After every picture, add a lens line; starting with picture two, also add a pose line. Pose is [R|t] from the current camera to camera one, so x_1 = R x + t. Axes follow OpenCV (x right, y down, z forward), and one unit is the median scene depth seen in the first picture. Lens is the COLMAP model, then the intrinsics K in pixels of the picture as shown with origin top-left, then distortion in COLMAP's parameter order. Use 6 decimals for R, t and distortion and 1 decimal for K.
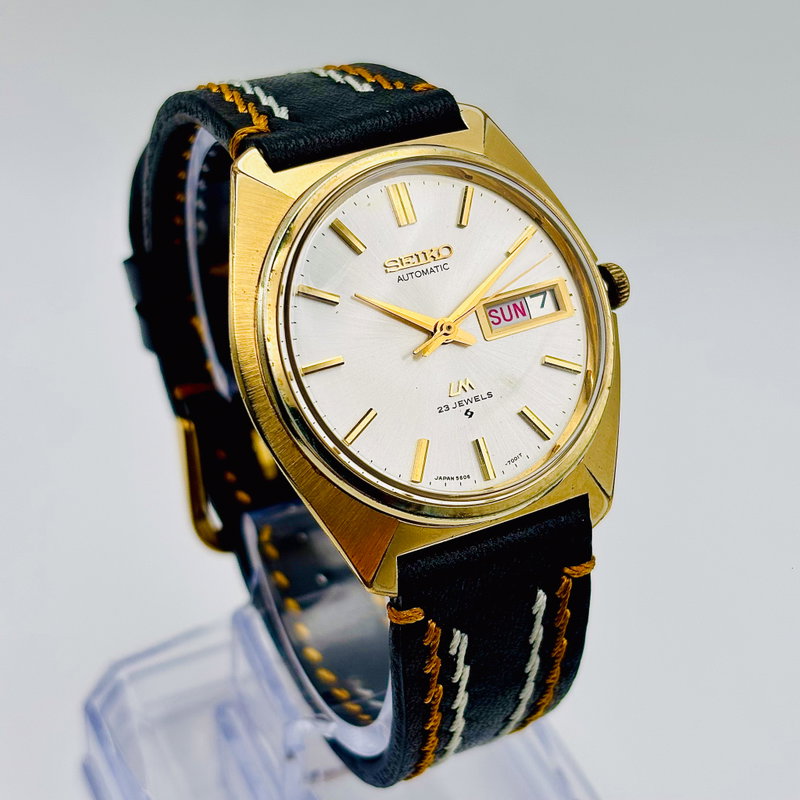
lens RADIAL K [[1669.7, 0, 347.3], [0, 1669.7, 400.3], [0, 0, 1]] dist [-0.018425, -0.166621]
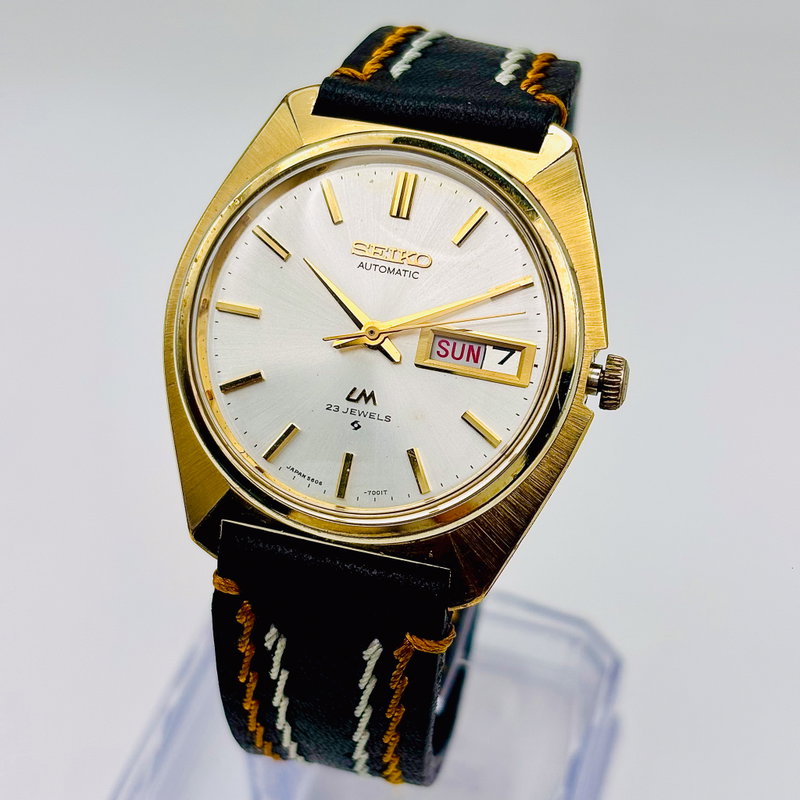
lens RADIAL K [[1657.4, 0, 385.0], [0, 1657.4, 414.2], [0, 0, 1]] dist [0.057320, -0.543966]
pose [[0.738554, 0.438740, -0.511904, 0.537051], [-0.417672, 0.893778, 0.163435, -0.150505], [0.529234, 0.093102, 0.843352, 0.217783]]
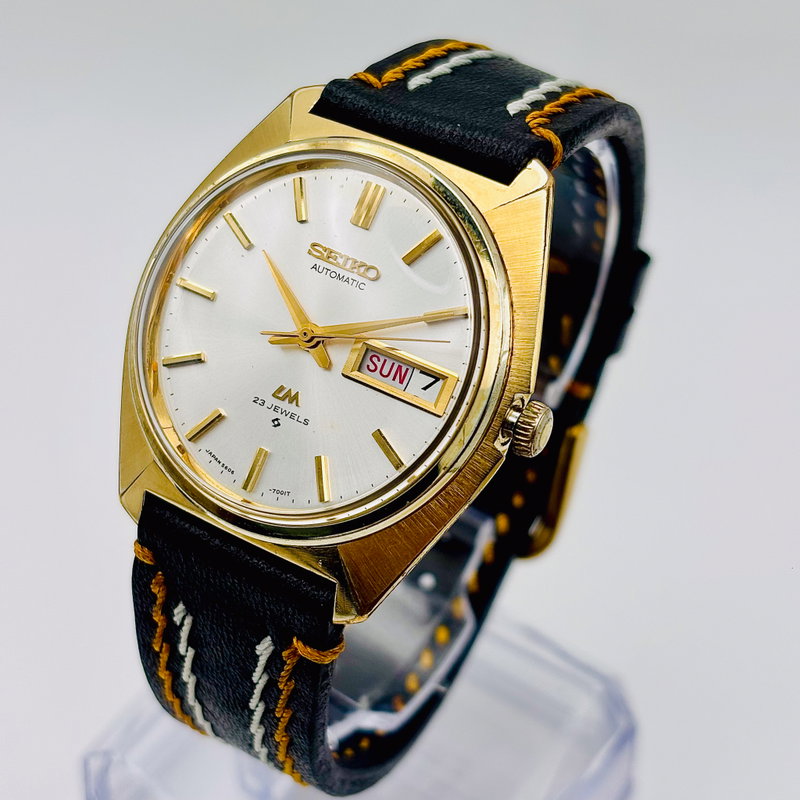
lens RADIAL K [[1657.4, 0, 385.0], [0, 1657.4, 414.2], [0, 0, 1]] dist [0.057320, -0.543966]
pose [[0.511379, 0.558771, -0.652890, 0.685457], [-0.533419, 0.802060, 0.268635, -0.269327], [0.673762, 0.210889, 0.708216, 0.365834]]
